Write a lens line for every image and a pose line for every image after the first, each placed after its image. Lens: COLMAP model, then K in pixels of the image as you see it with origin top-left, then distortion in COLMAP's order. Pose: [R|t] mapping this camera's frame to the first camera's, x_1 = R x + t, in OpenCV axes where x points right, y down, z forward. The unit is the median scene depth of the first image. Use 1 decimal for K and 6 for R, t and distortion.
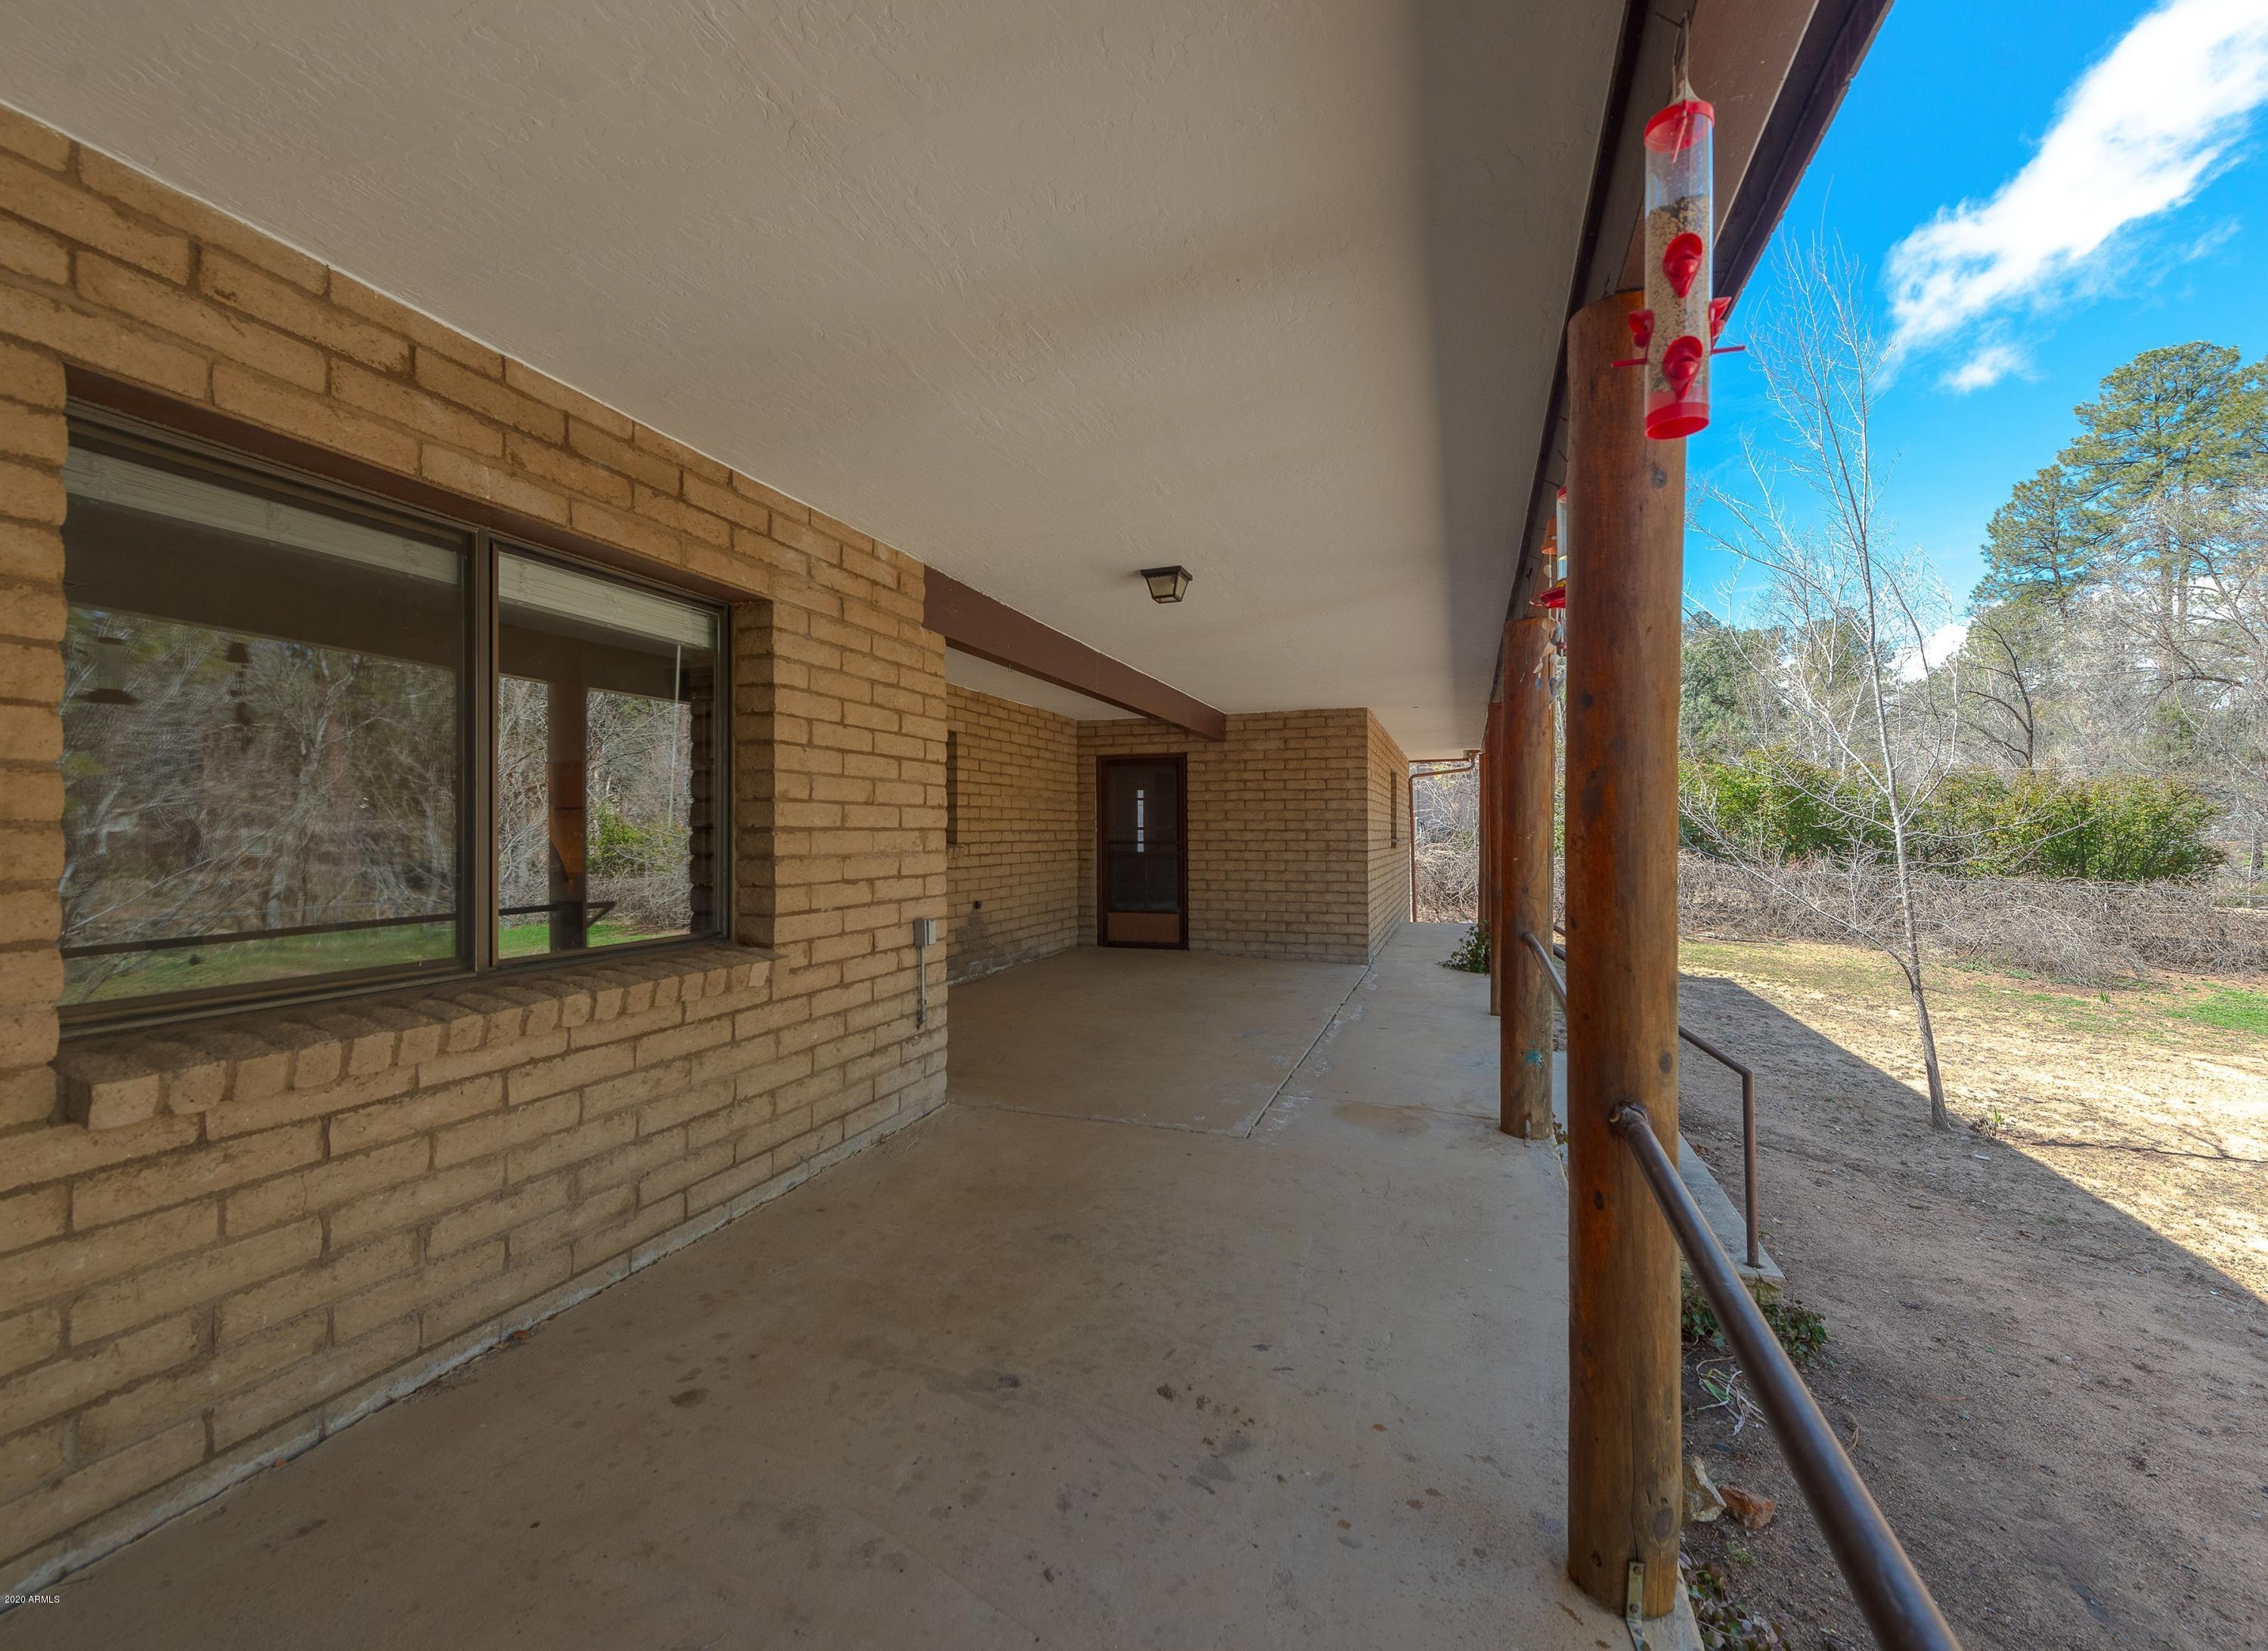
lens RADIAL K [[1012.9, 0, 1147.7], [0, 1012.9, 821.2], [0, 0, 1]] dist [0.003193, -0.000272]
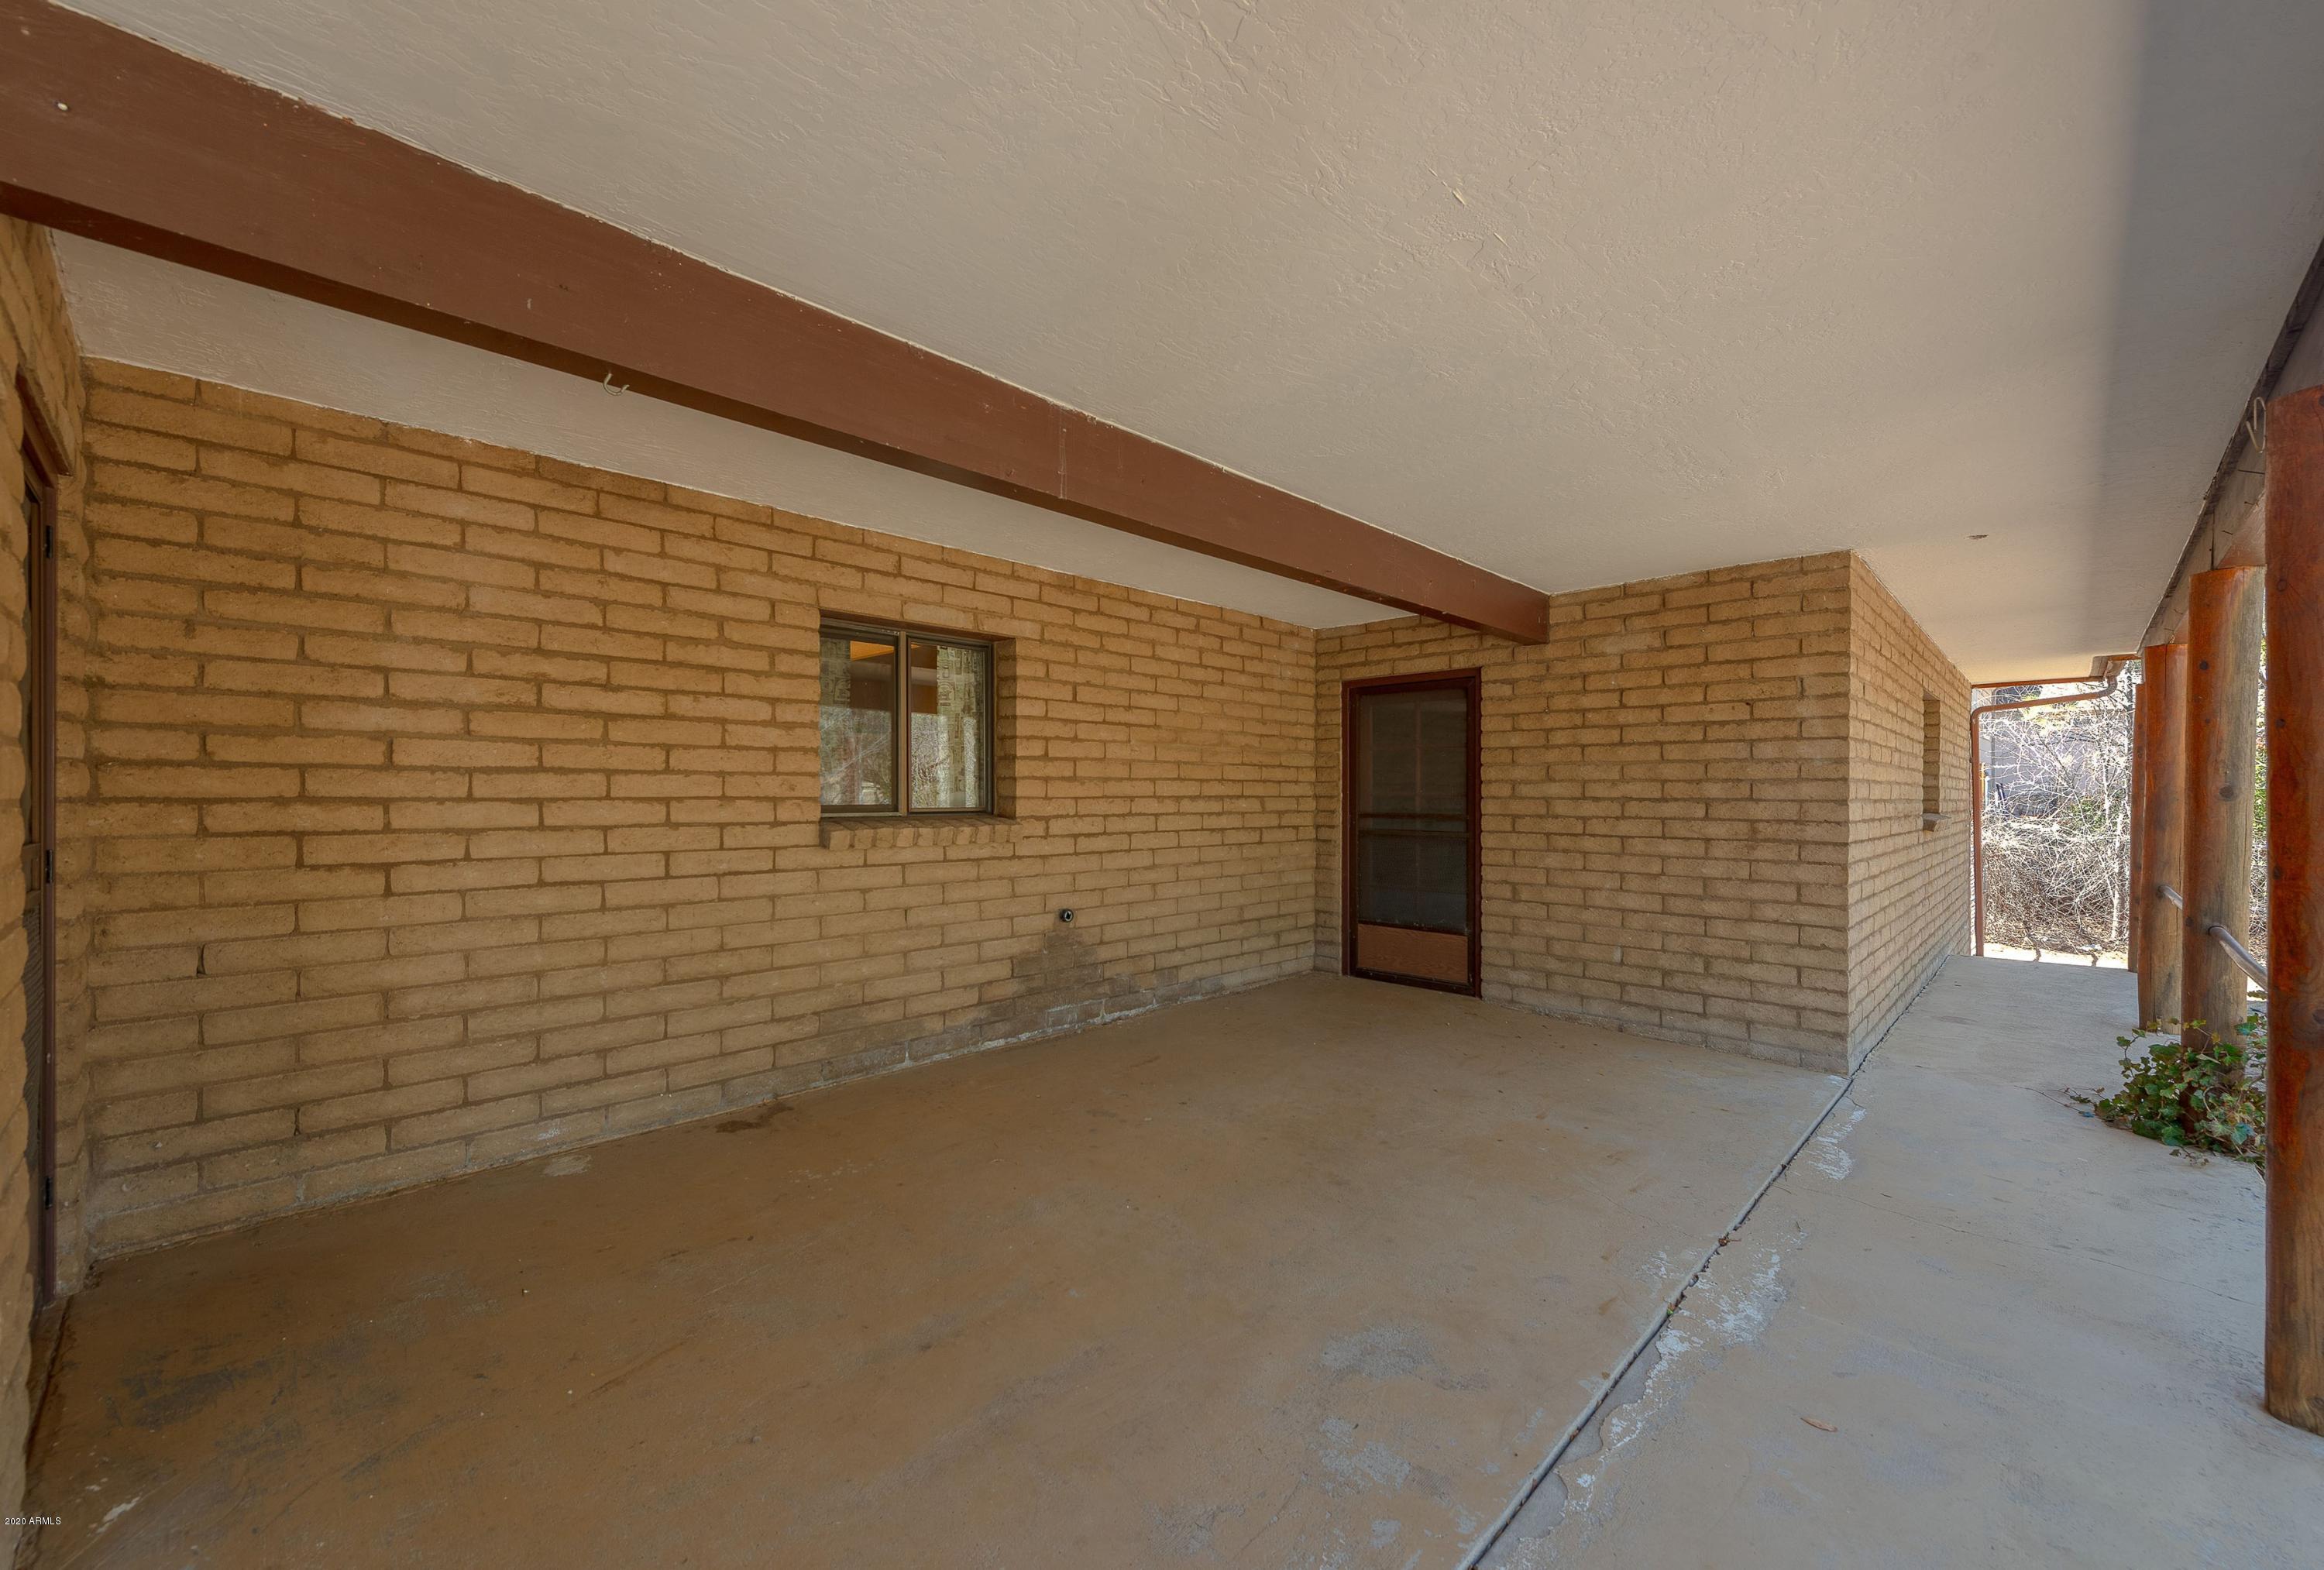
lens RADIAL K [[950.0, 0, 1148.7], [0, 950.0, 794.8], [0, 0, 1]] dist [0.013012, -0.001335]
pose [[0.895408, 0.006989, -0.445191, 0.115820], [-0.001308, 0.999914, 0.013066, 0.000322], [0.445244, -0.011117, 0.895340, 0.420133]]
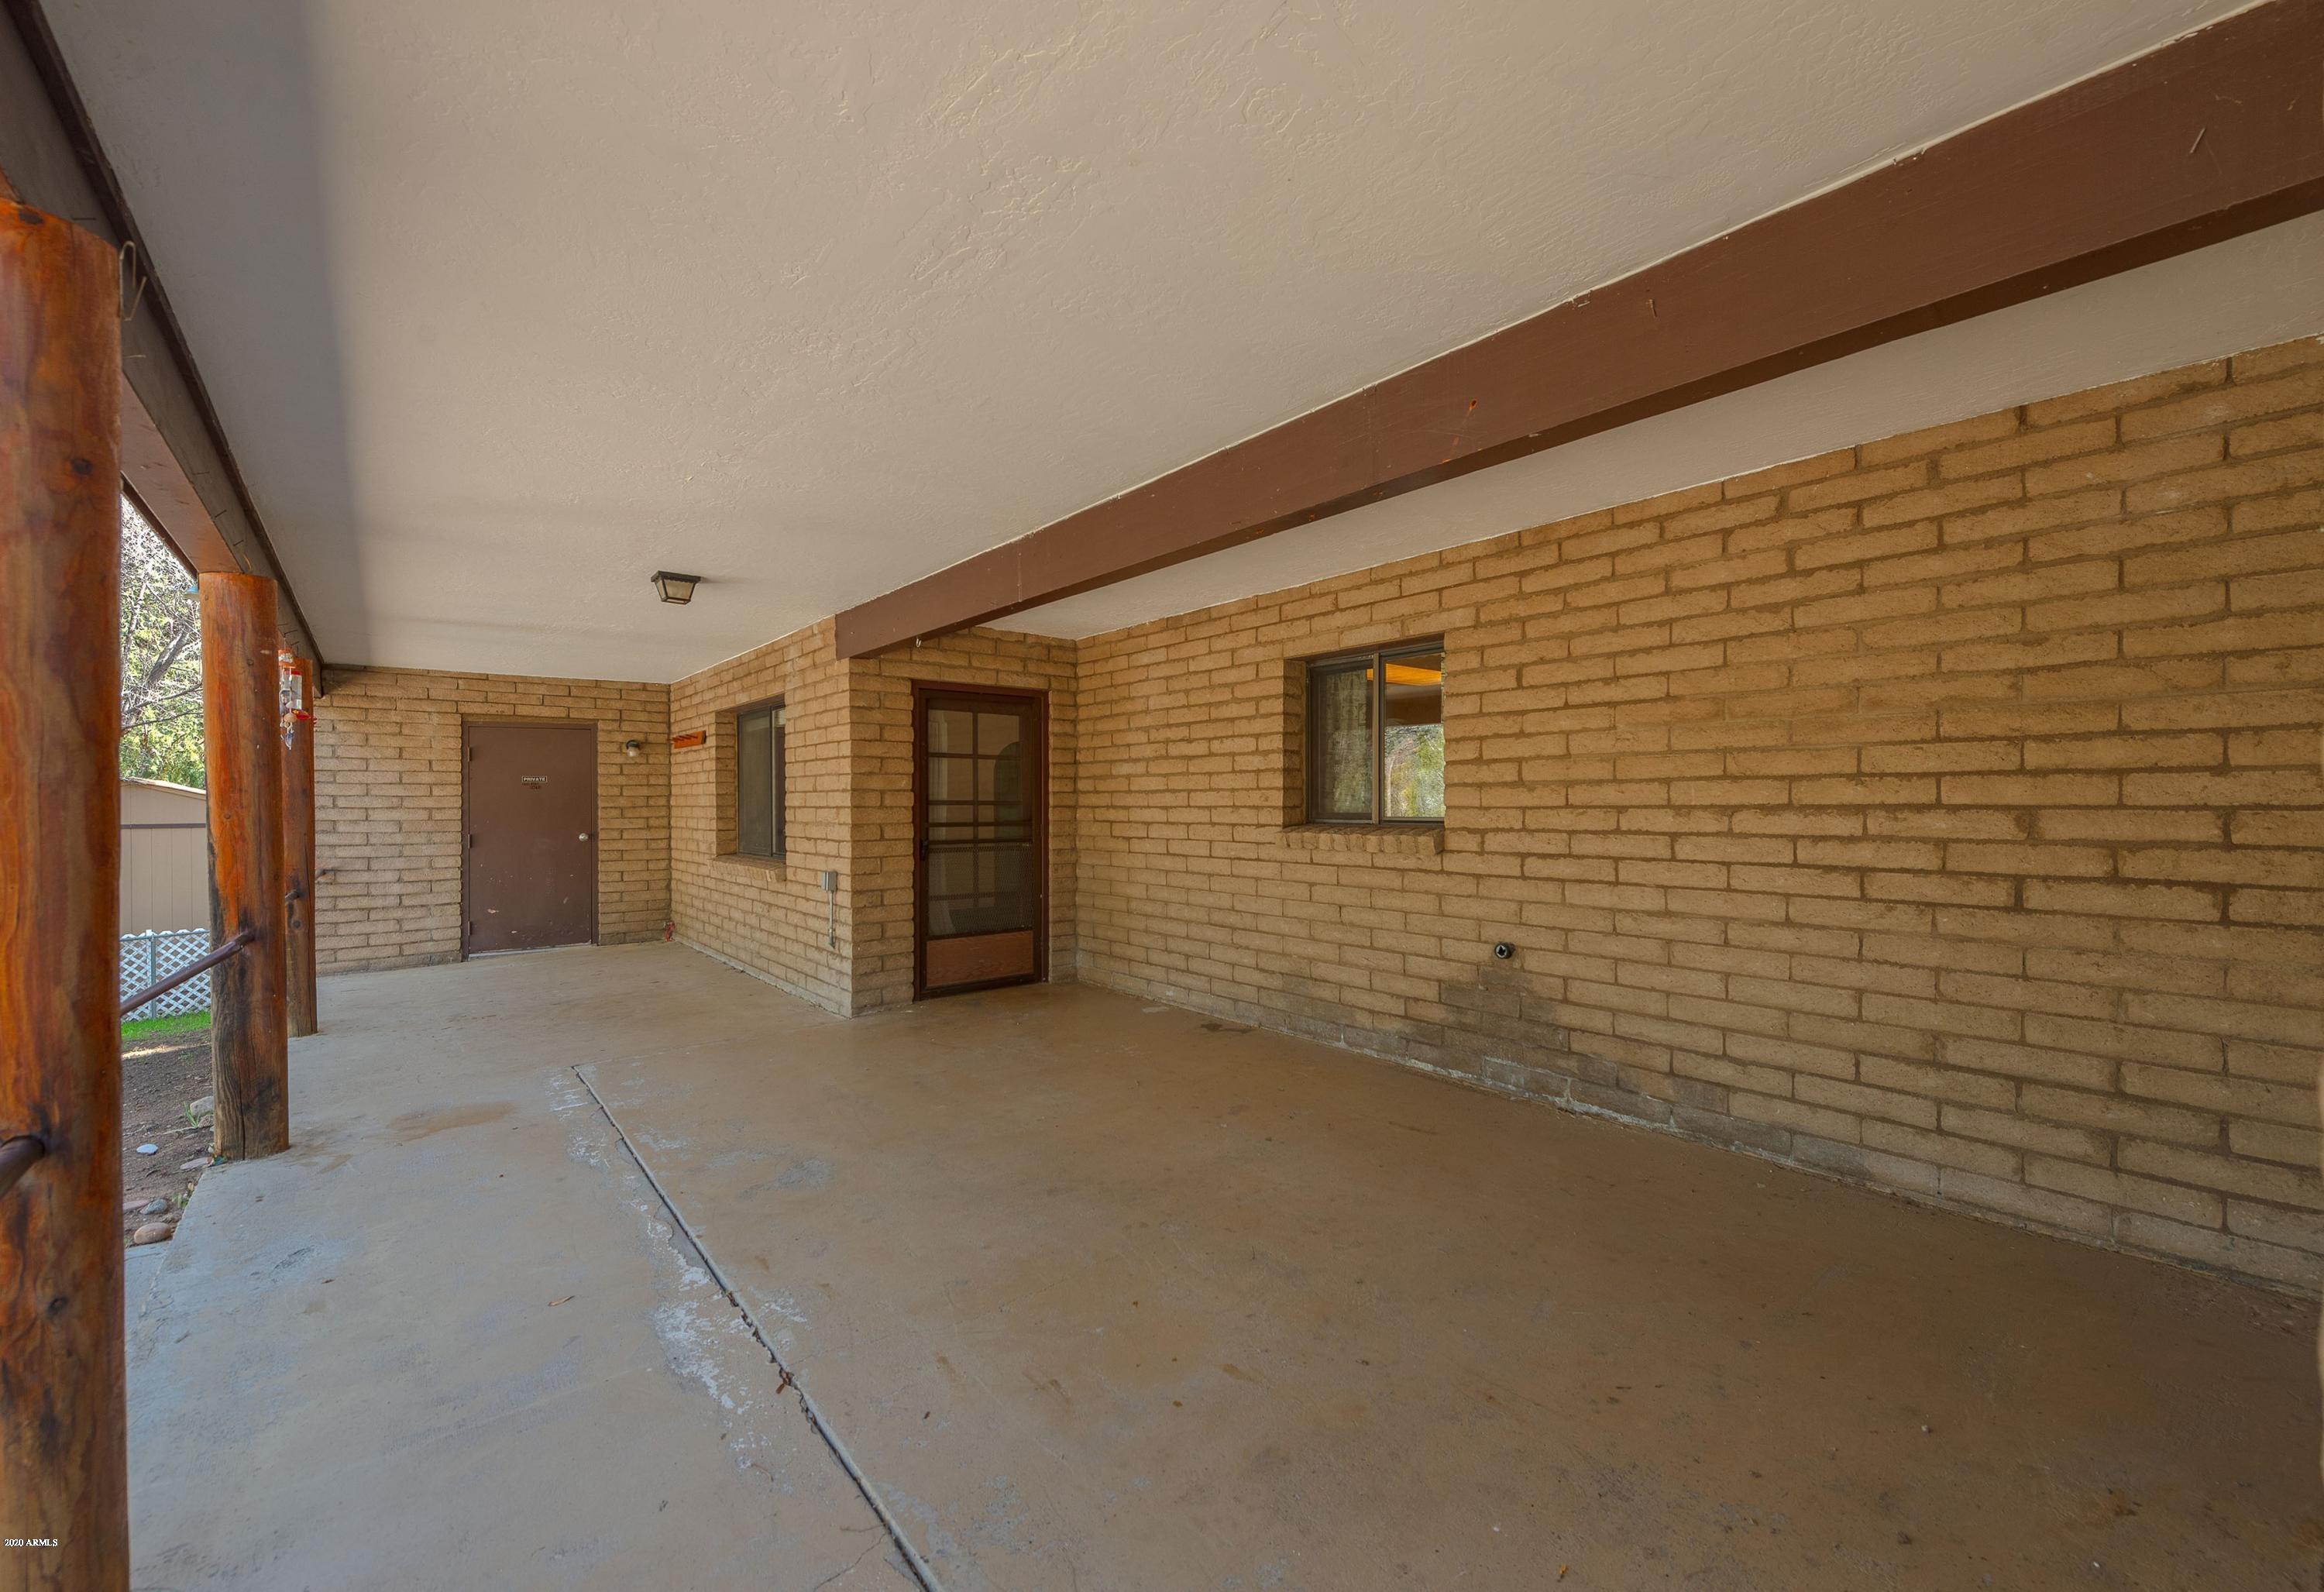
lens RADIAL K [[966.3, 0, 1165.3], [0, 966.3, 803.6], [0, 0, 1]] dist [0.013793, -0.000705]
pose [[-0.559506, 0.005820, -0.828806, 0.281000], [0.013639, 0.999905, -0.002187, 0.005607], [0.828714, -0.012528, -0.559532, 0.953231]]
